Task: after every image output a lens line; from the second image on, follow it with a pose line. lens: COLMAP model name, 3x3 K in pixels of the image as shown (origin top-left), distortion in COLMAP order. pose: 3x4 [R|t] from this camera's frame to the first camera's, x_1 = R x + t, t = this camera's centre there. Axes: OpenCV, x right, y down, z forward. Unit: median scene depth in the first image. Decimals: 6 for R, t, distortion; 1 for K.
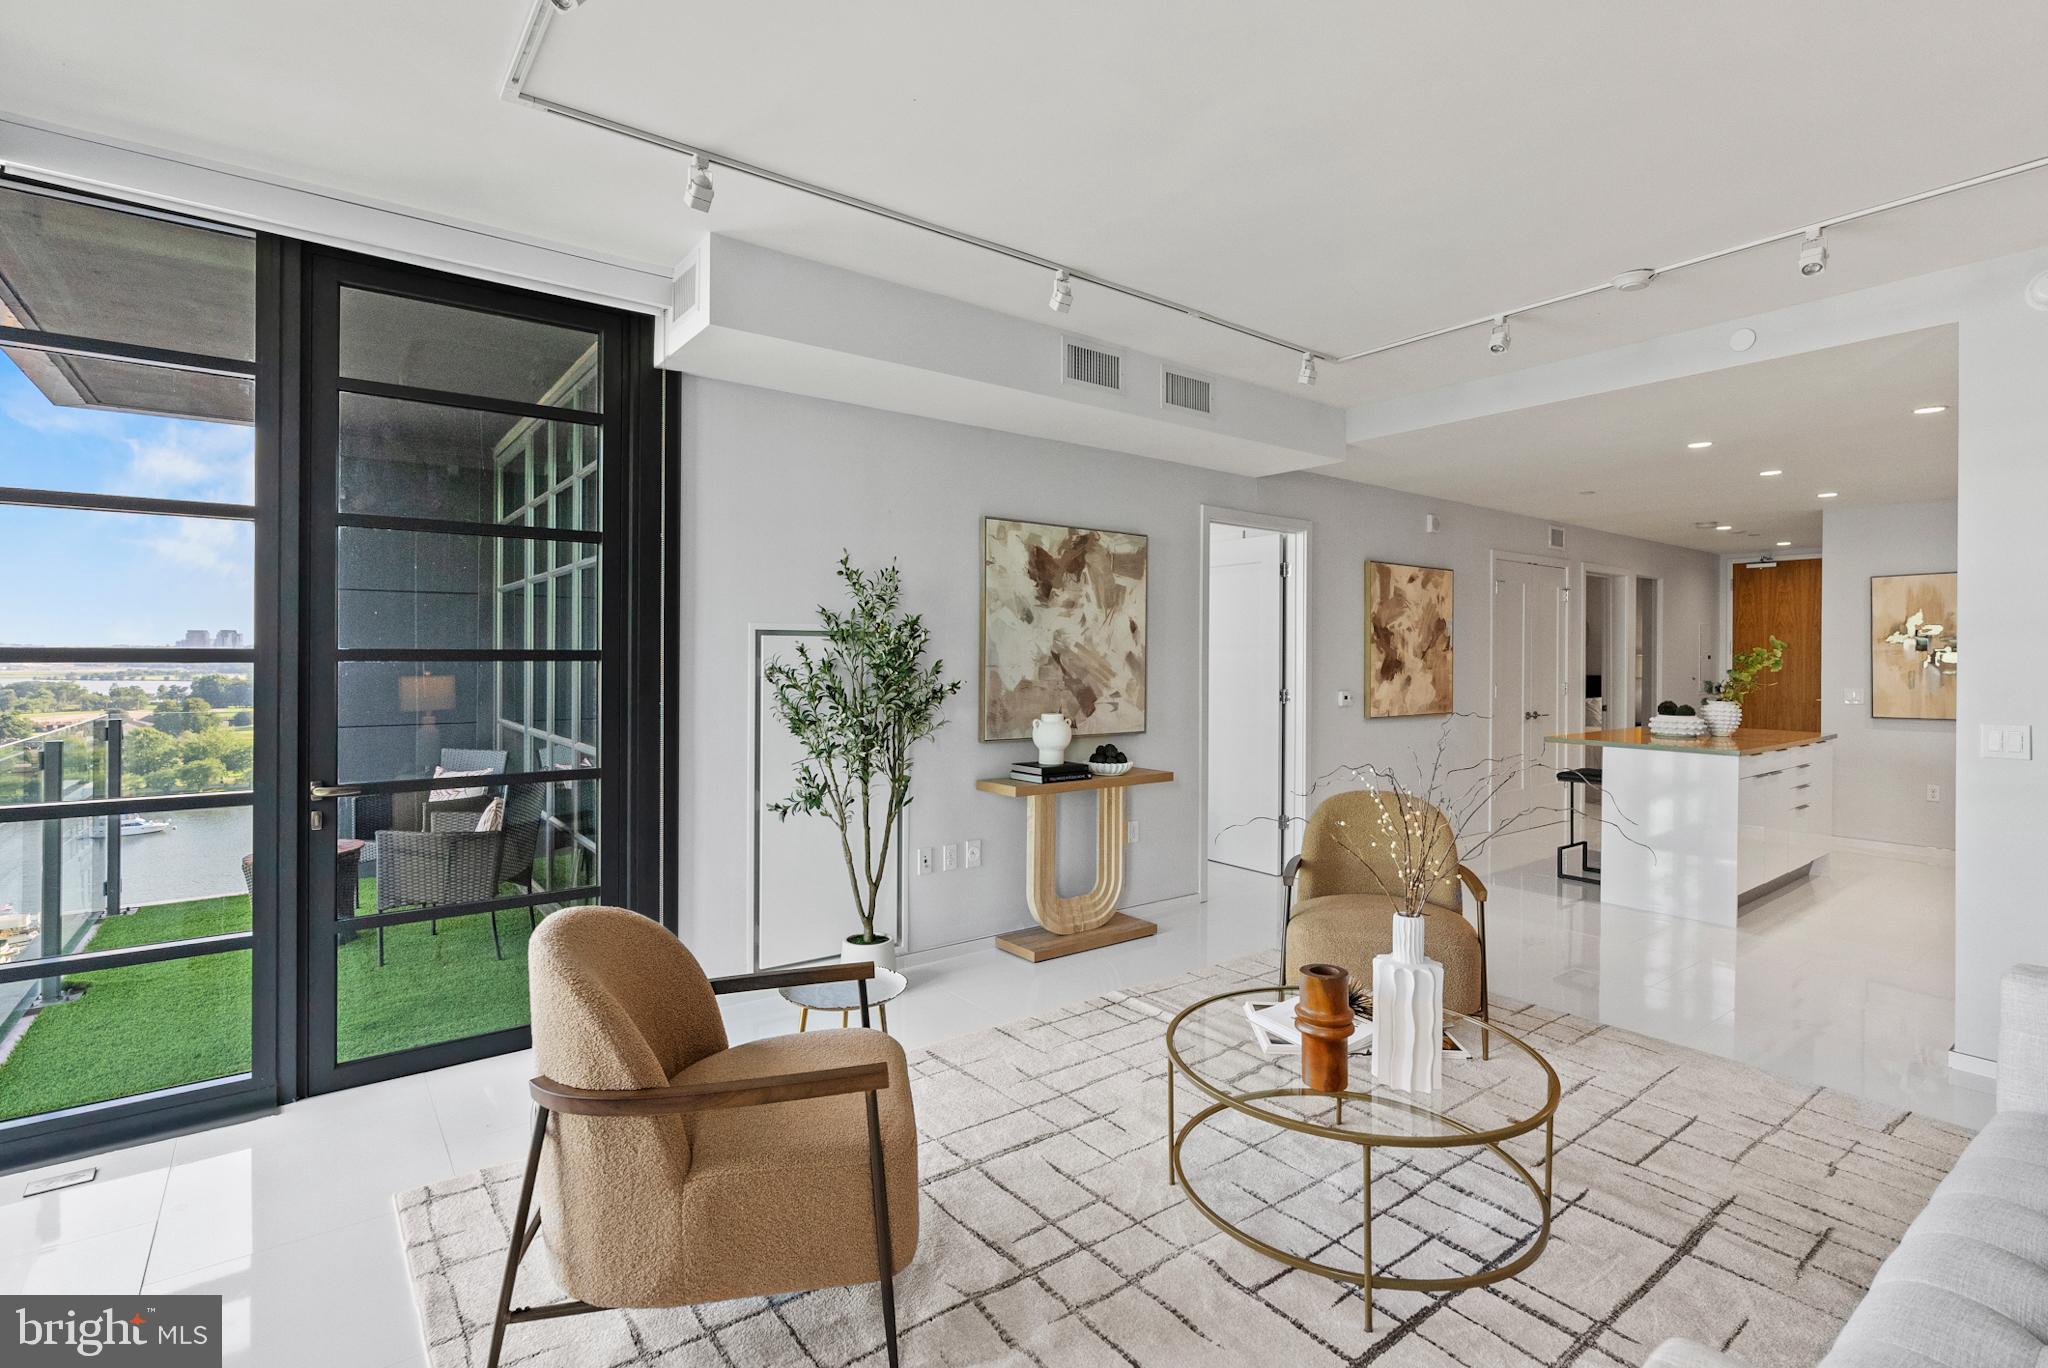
lens RADIAL K [[957.9, 0, 1024.1], [0, 957.9, 663.1], [0, 0, 1]] dist [-0.007128, 0.002152]
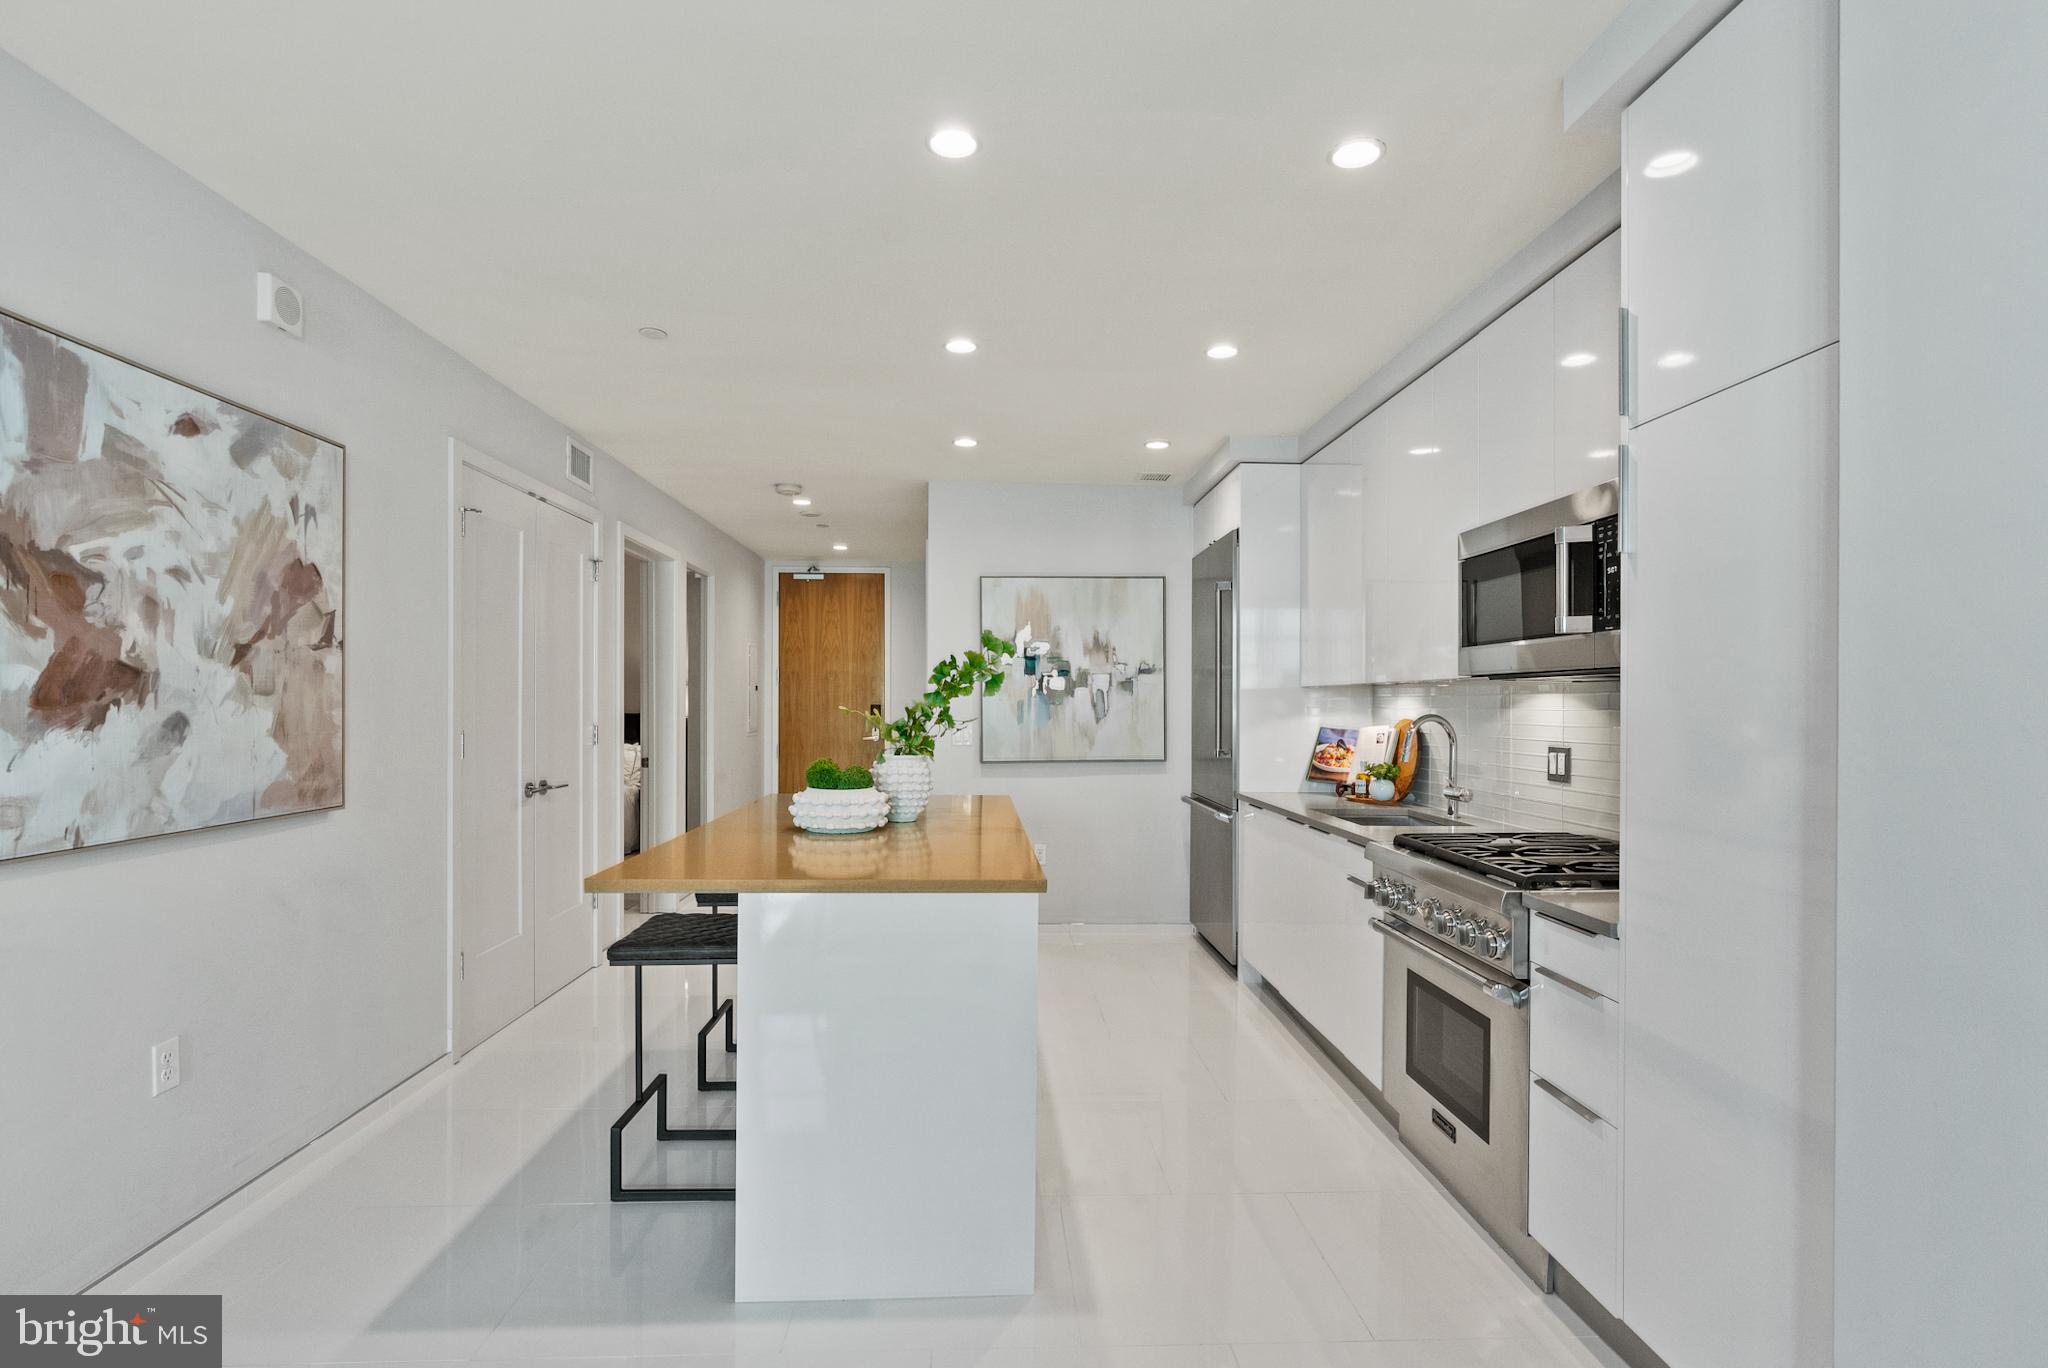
lens RADIAL K [[957.9, 0, 1016.7], [0, 957.9, 705.6], [0, 0, 1]] dist [-0.007128, 0.002152]
pose [[0.571832, -0.003681, 0.820362, 0.291032], [0.003153, 0.999992, 0.002289, 0.010666], [-0.820365, 0.001278, 0.571839, 0.559818]]
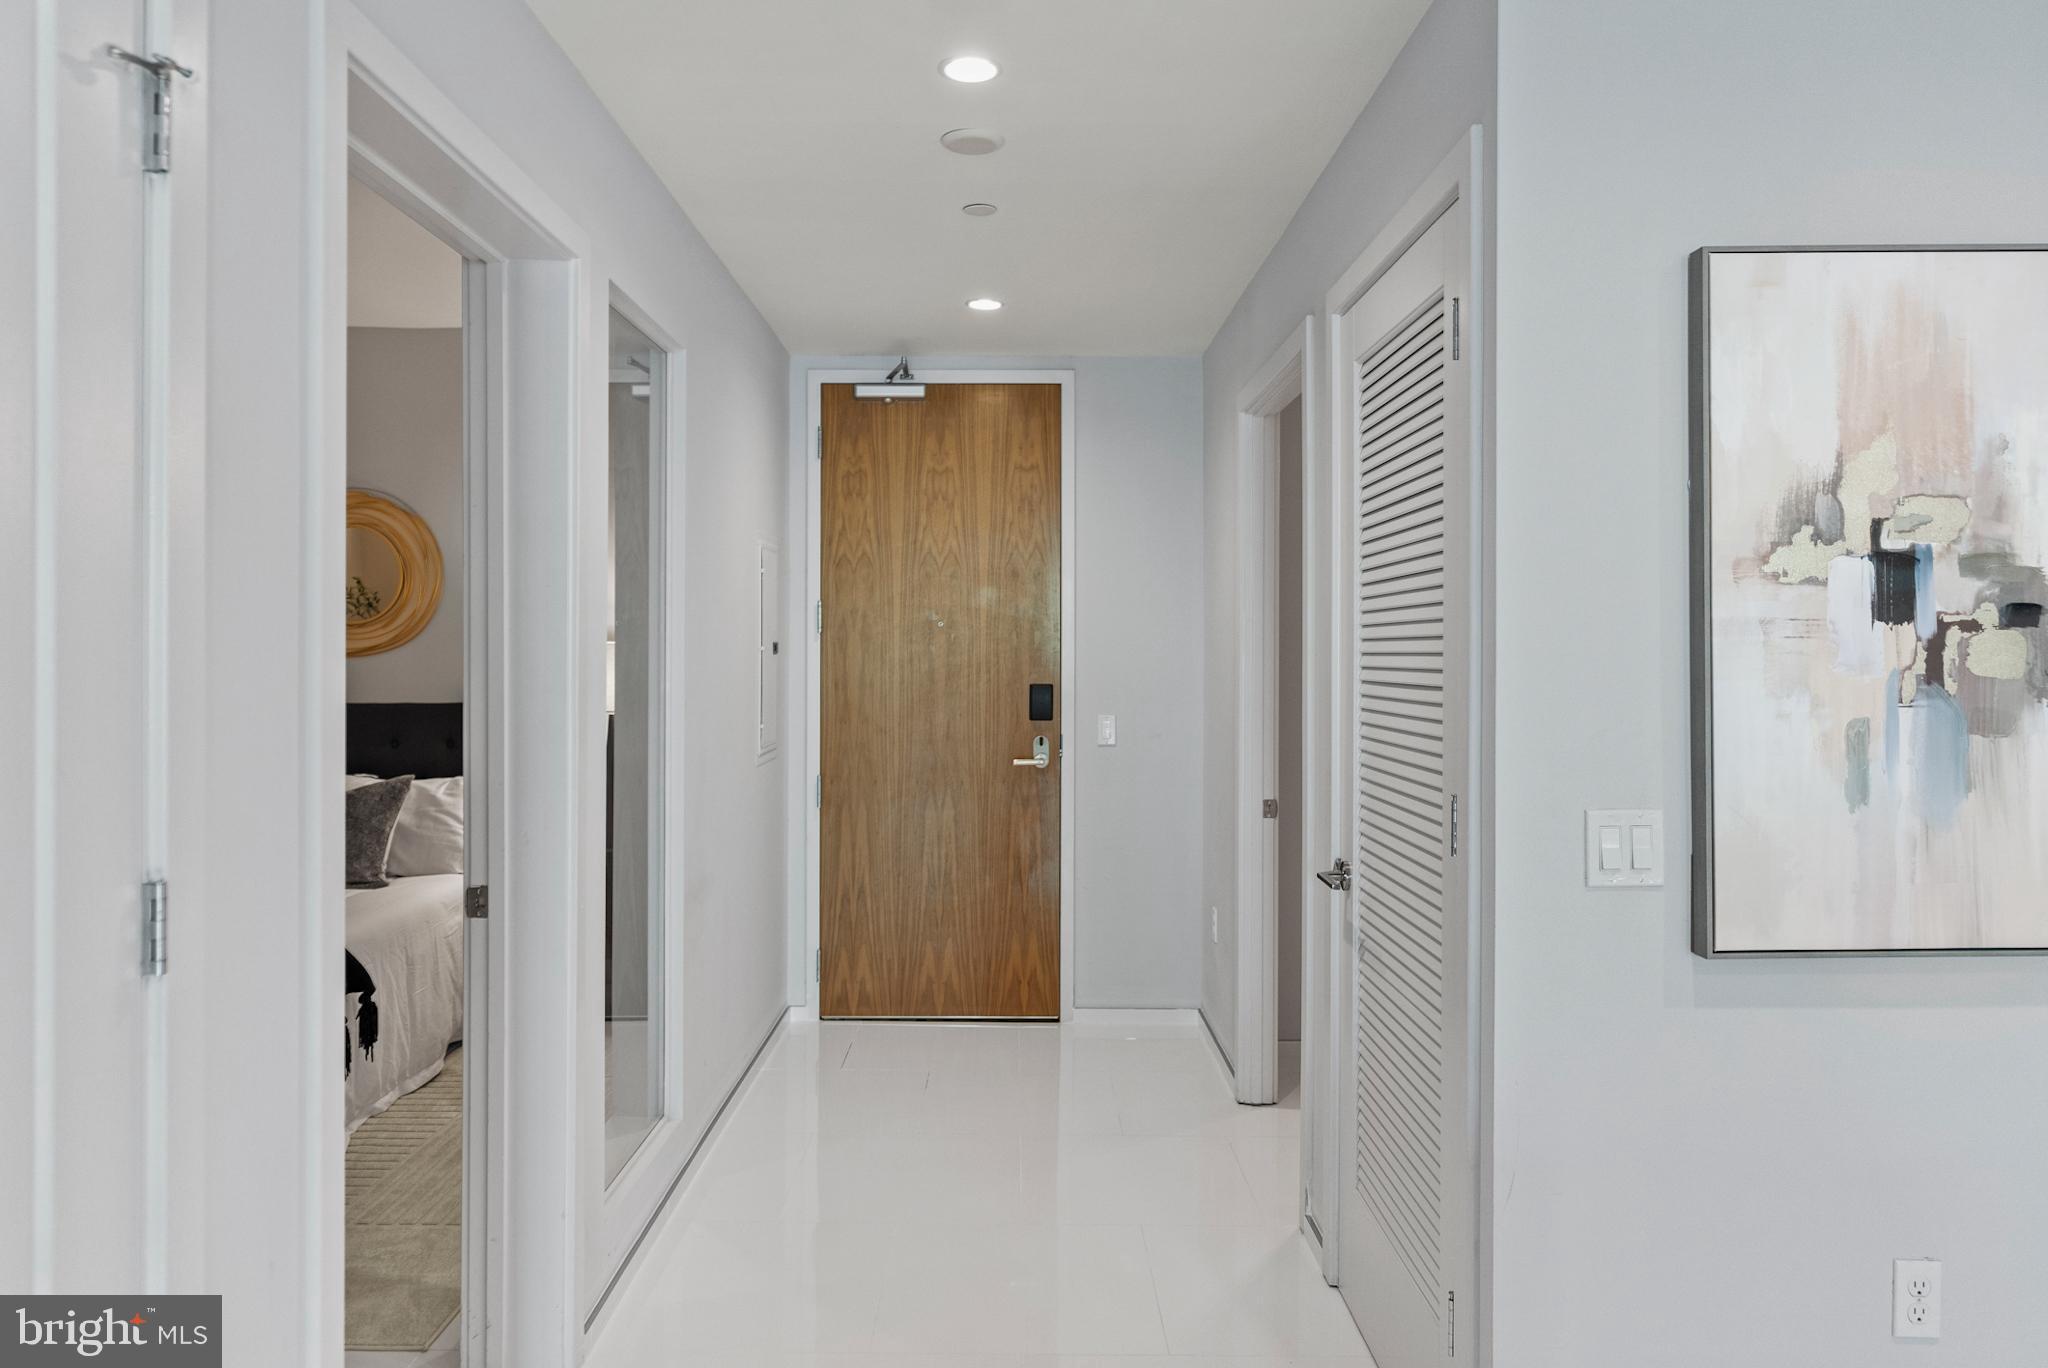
lens RADIAL K [[1301.7, 0, 1009.8], [0, 1301.7, 665.1], [0, 0, 1]] dist [0.001181, 0.000065]
pose [[0.602468, -0.006925, 0.798113, 0.600679], [-0.000210, 0.999961, 0.008834, -0.005863], [-0.798143, -0.005490, 0.602443, 0.981932]]
